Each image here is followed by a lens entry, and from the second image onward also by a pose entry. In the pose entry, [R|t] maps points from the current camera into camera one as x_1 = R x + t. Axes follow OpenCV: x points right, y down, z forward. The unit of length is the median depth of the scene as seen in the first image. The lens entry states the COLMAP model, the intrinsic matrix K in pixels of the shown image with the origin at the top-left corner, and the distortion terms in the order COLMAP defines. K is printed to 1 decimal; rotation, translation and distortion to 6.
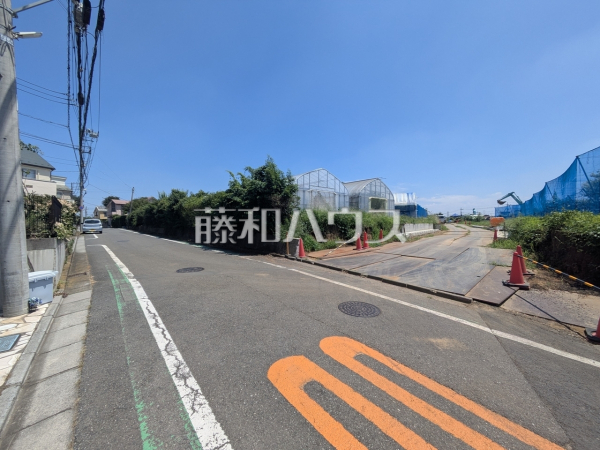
lens RADIAL K [[241.2, 0, 302.4], [0, 241.2, 215.0], [0, 0, 1]] dist [-0.001599, 0.005808]
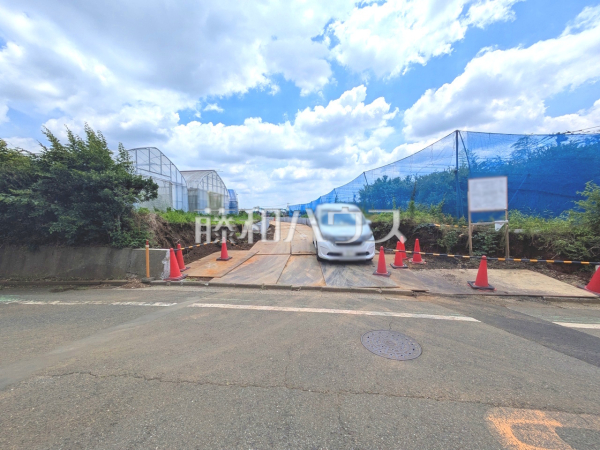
lens RADIAL K [[241.2, 0, 302.4], [0, 241.2, 215.0], [0, 0, 1]] dist [-0.001599, 0.005808]
pose [[0.704841, -0.001283, 0.709364, -0.115192], [-0.006453, 0.999945, 0.008220, 0.002364], [-0.709336, -0.010371, 0.704794, 0.175069]]
